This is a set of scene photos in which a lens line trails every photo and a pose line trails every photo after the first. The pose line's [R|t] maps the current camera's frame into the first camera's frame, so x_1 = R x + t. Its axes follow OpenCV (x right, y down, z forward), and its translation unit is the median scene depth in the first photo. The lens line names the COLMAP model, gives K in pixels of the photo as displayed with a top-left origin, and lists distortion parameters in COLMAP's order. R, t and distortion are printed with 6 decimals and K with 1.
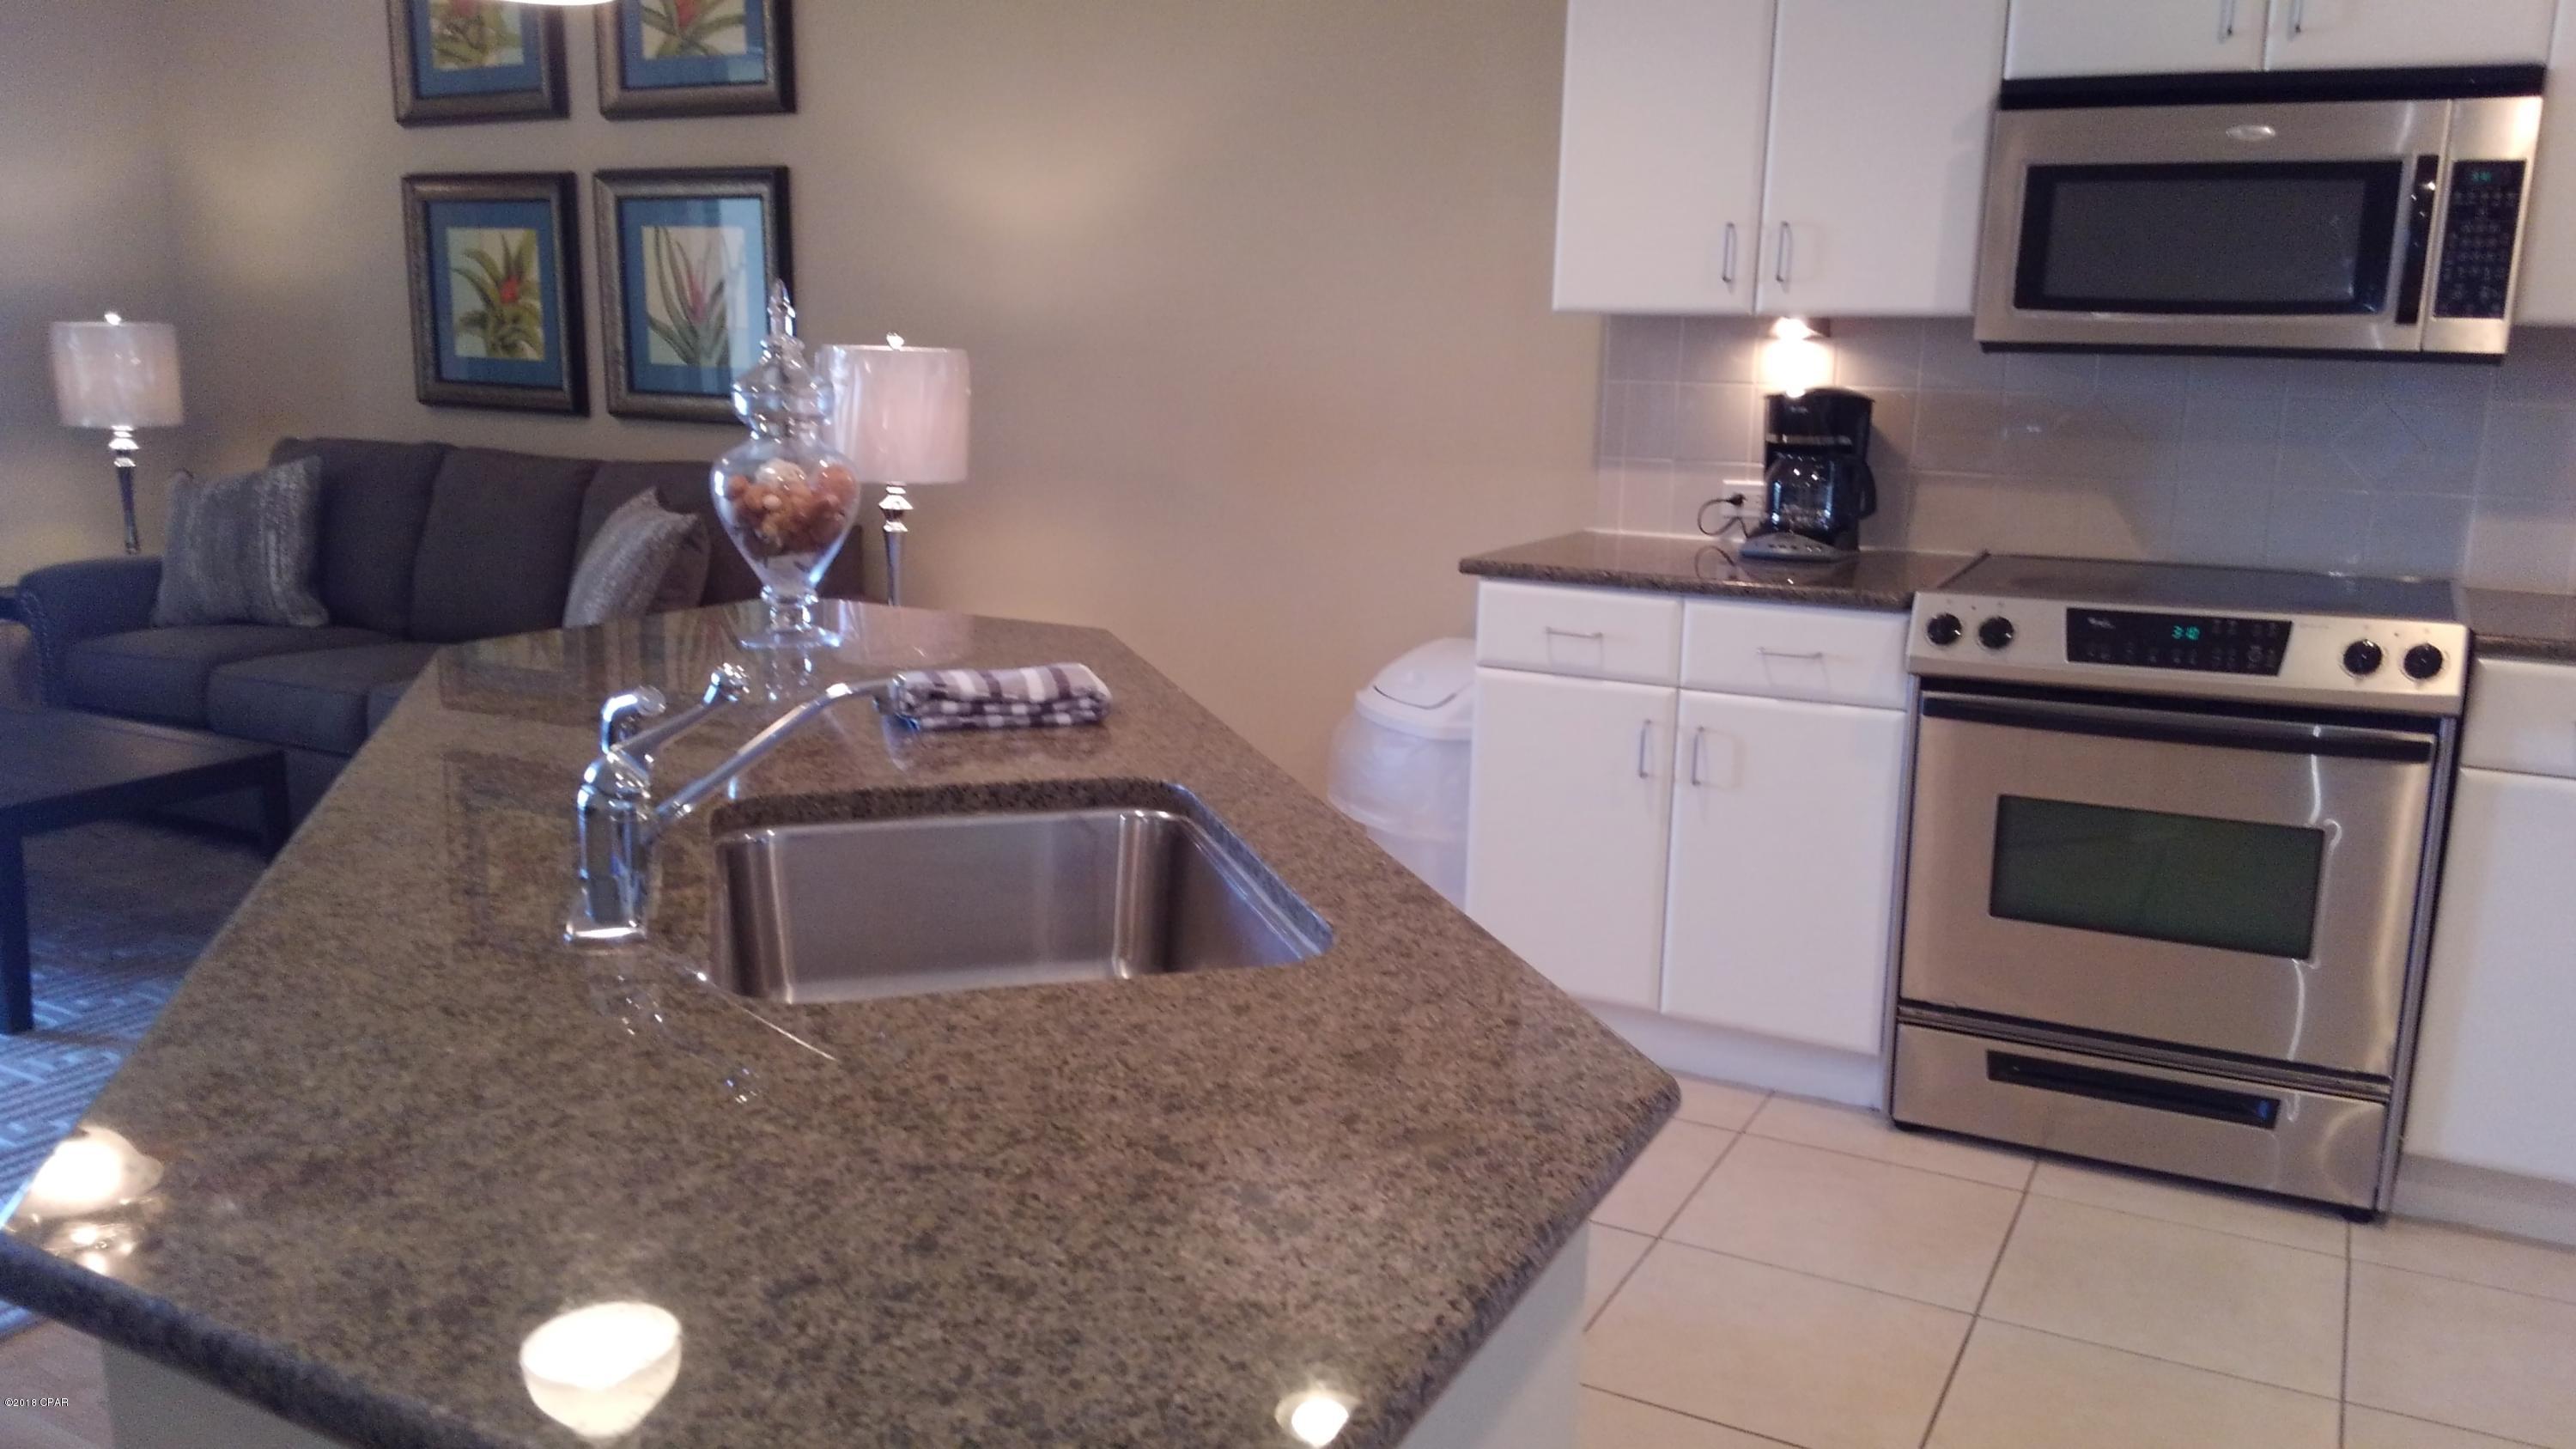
lens RADIAL K [[1936.5, 0, 1300.7], [0, 1936.5, 729.1], [0, 0, 1]] dist [0.097773, -0.154851]
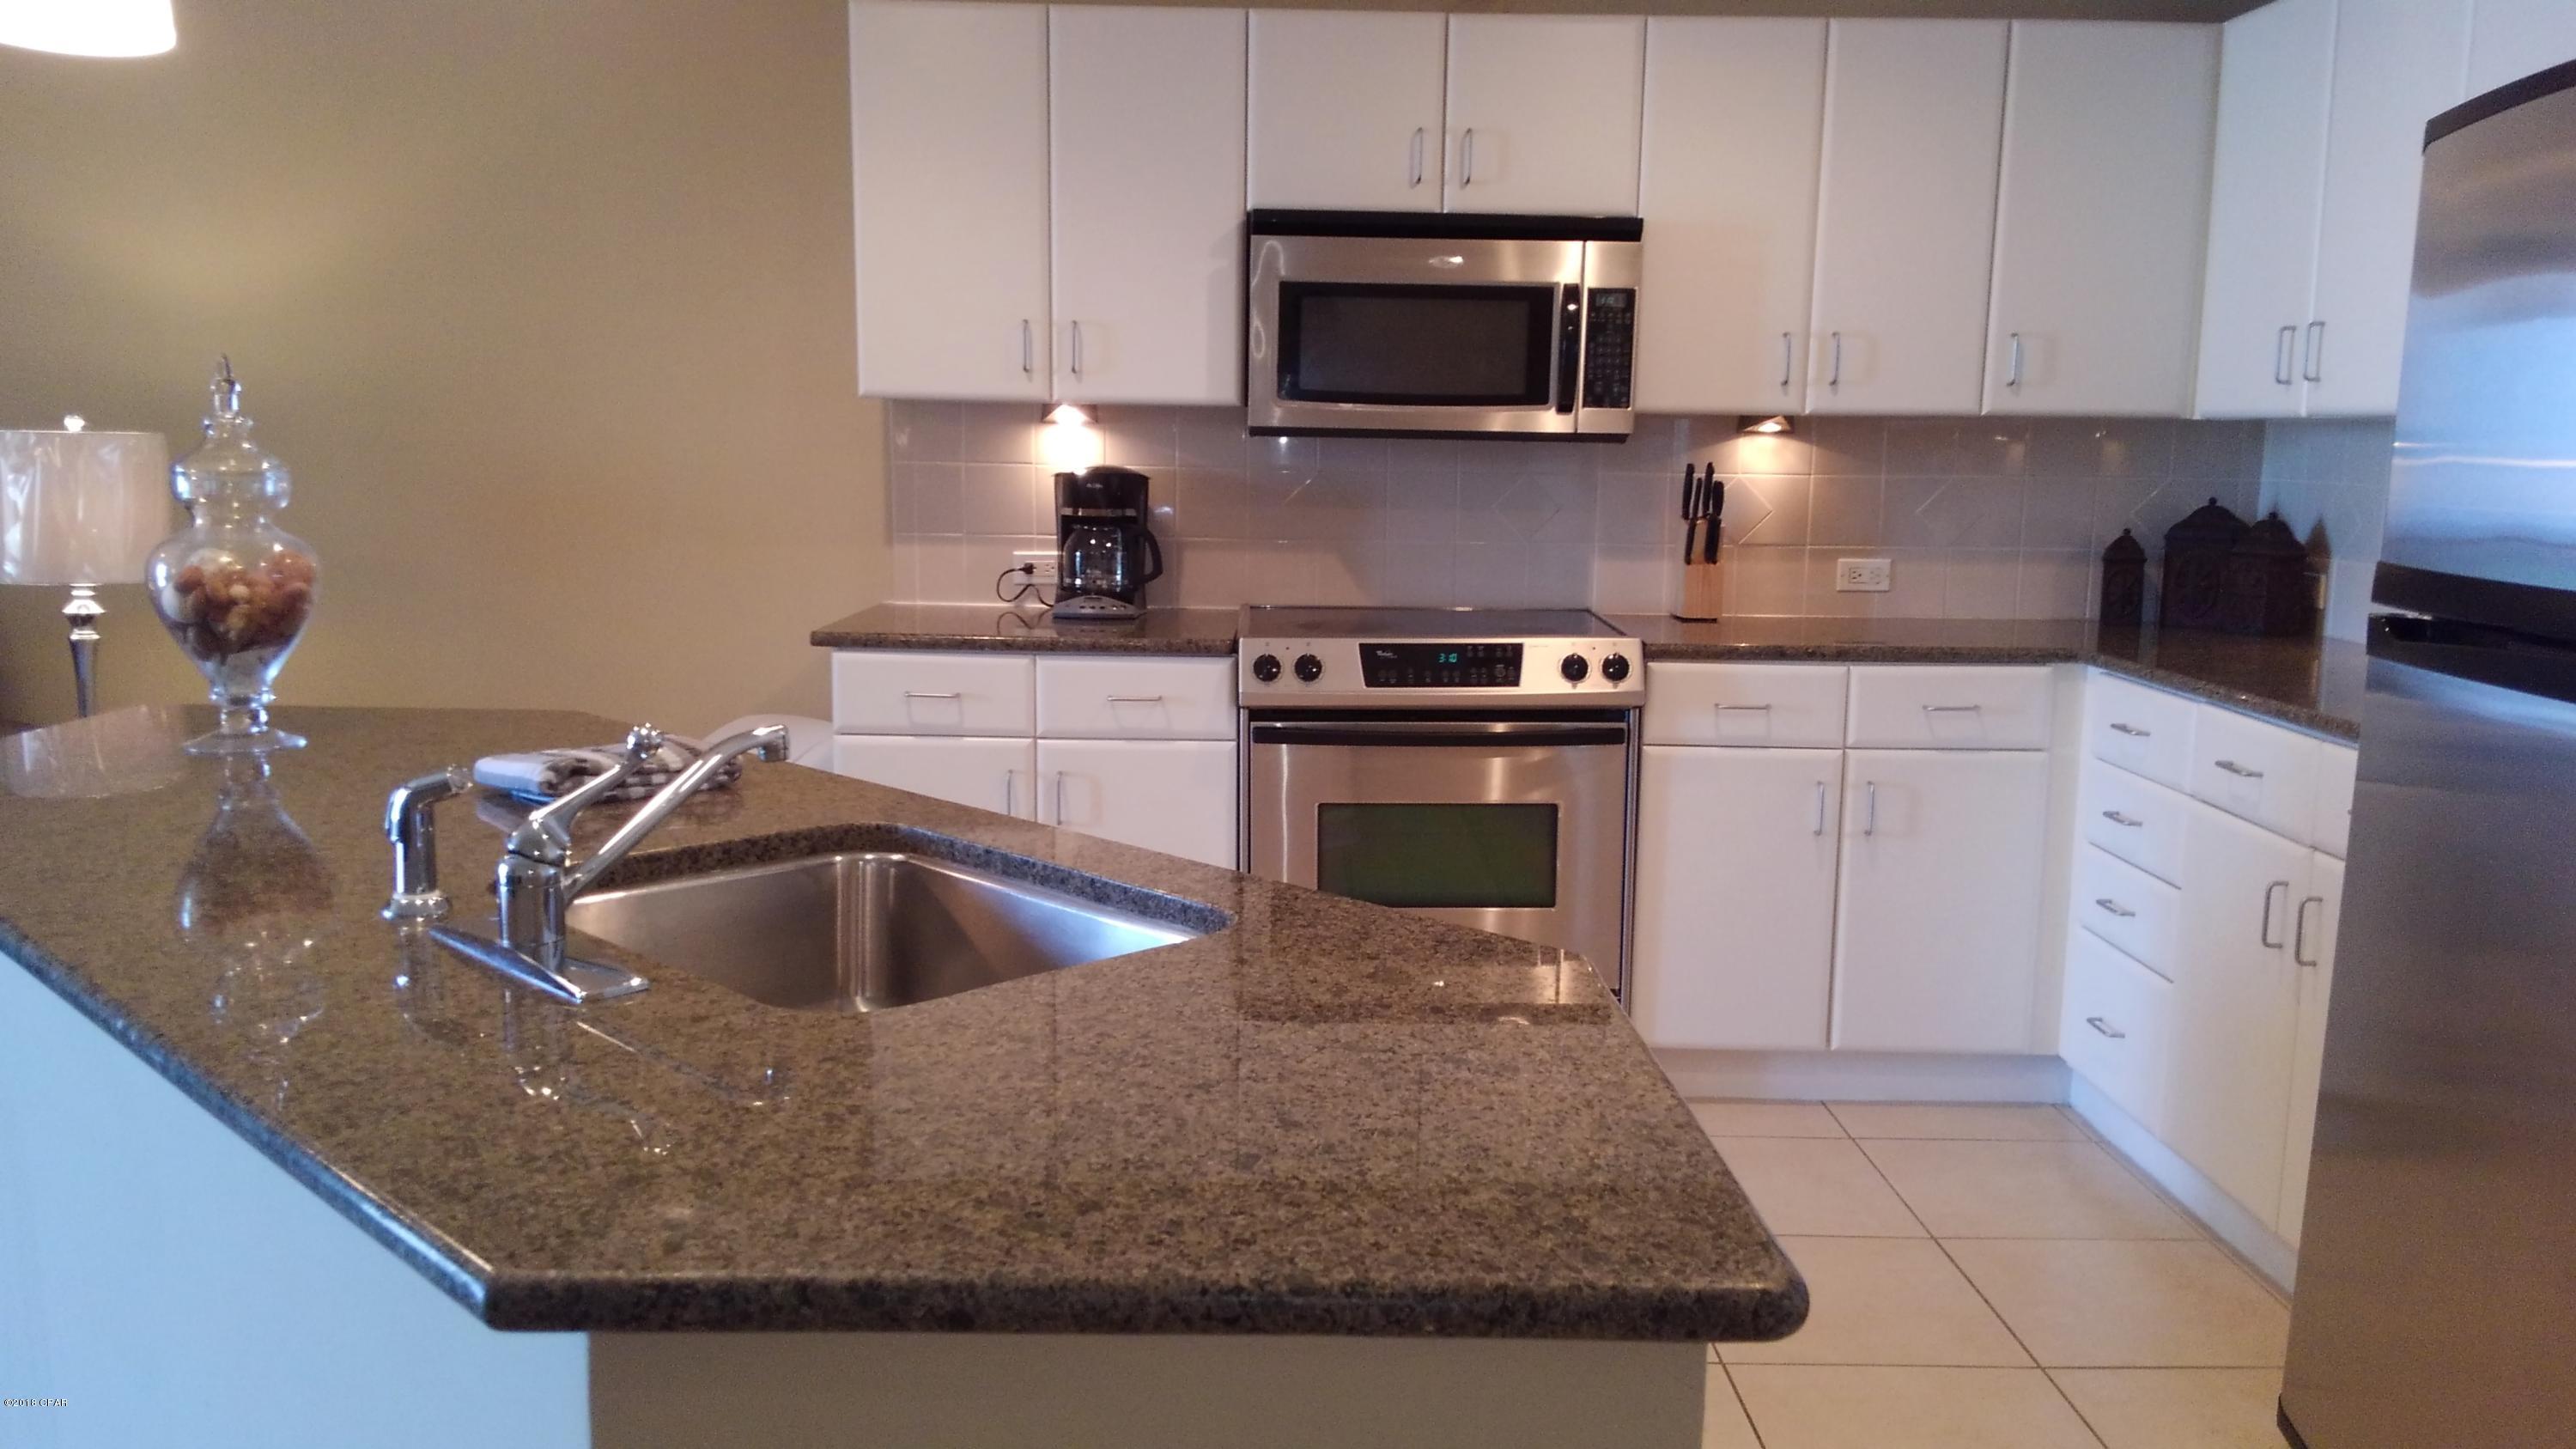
lens RADIAL K [[1936.5, 0, 1286.4], [0, 1936.5, 732.1], [0, 0, 1]] dist [0.097773, -0.154851]
pose [[0.875356, -0.075996, 0.477468, -0.212761], [0.096419, 0.995171, -0.018374, 0.009817], [-0.473766, 0.062121, 0.878457, -0.031432]]
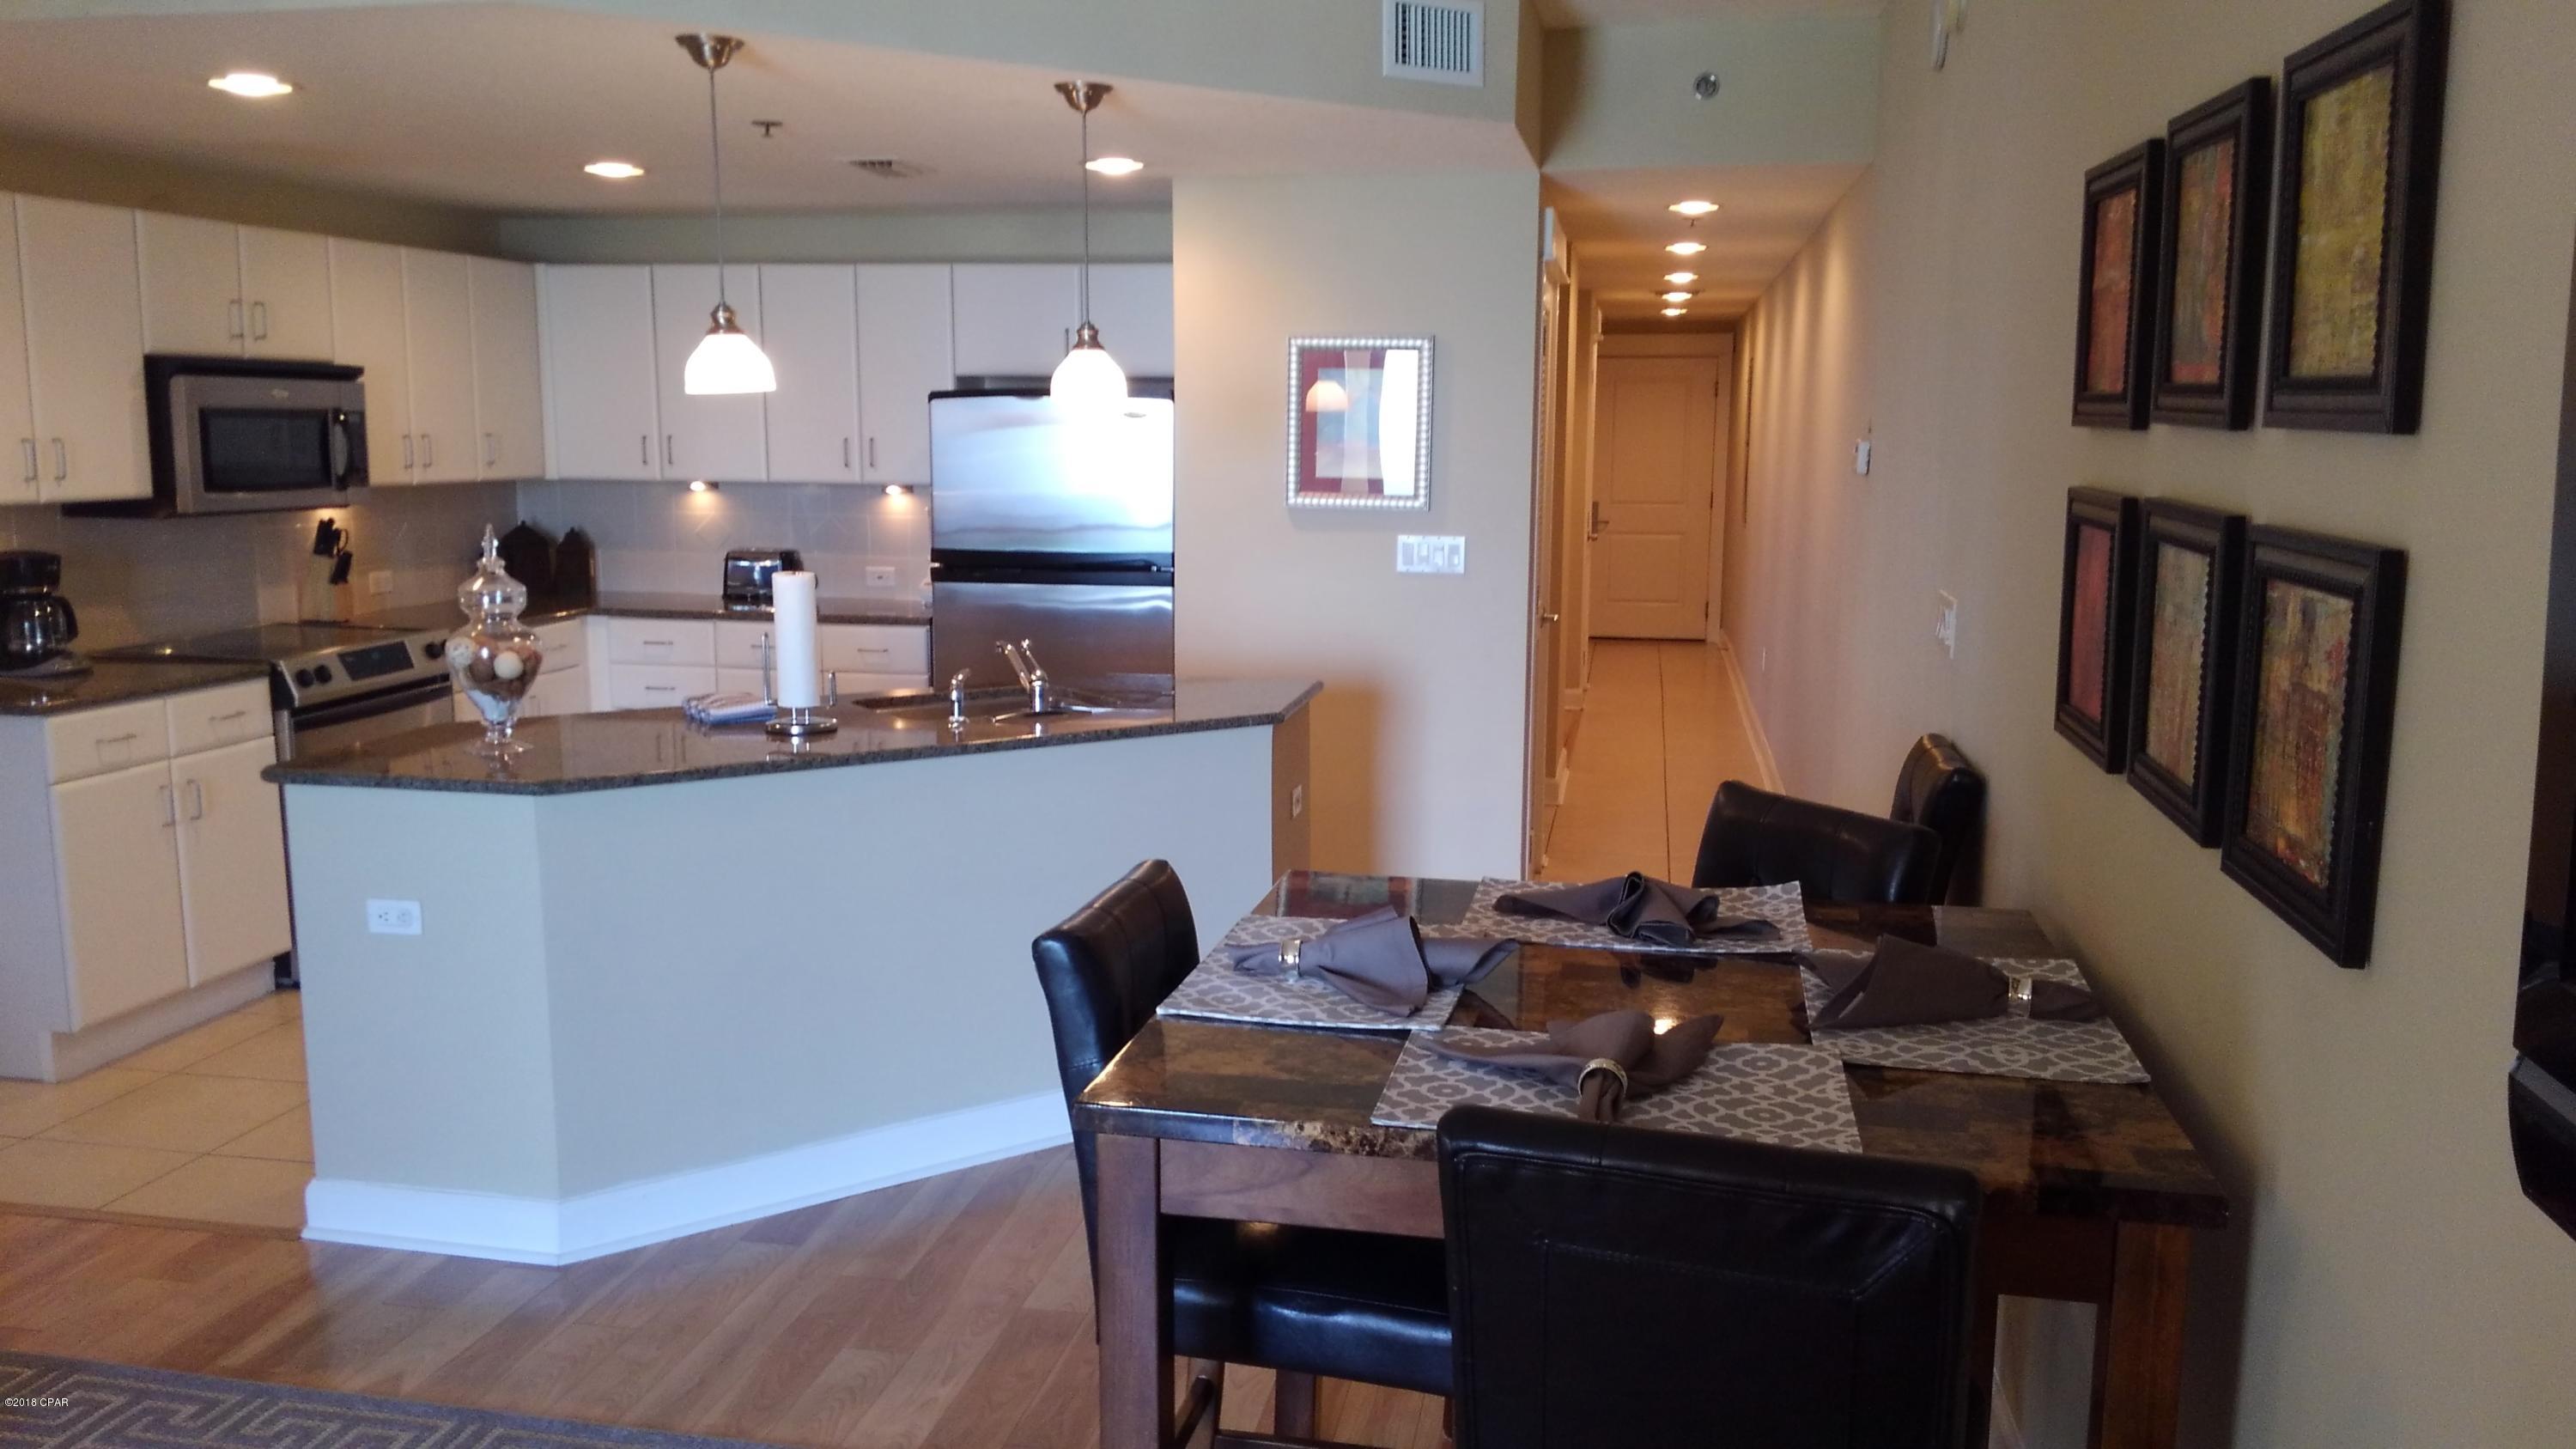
lens RADIAL K [[1936.5, 0, 1270.3], [0, 1936.5, 731.5], [0, 0, 1]] dist [0.097773, -0.154851]
pose [[-0.302391, -0.167925, 0.938276, -1.482318], [0.181751, 0.956141, 0.229697, -0.237249], [-0.935696, 0.239991, -0.258607, 0.632800]]
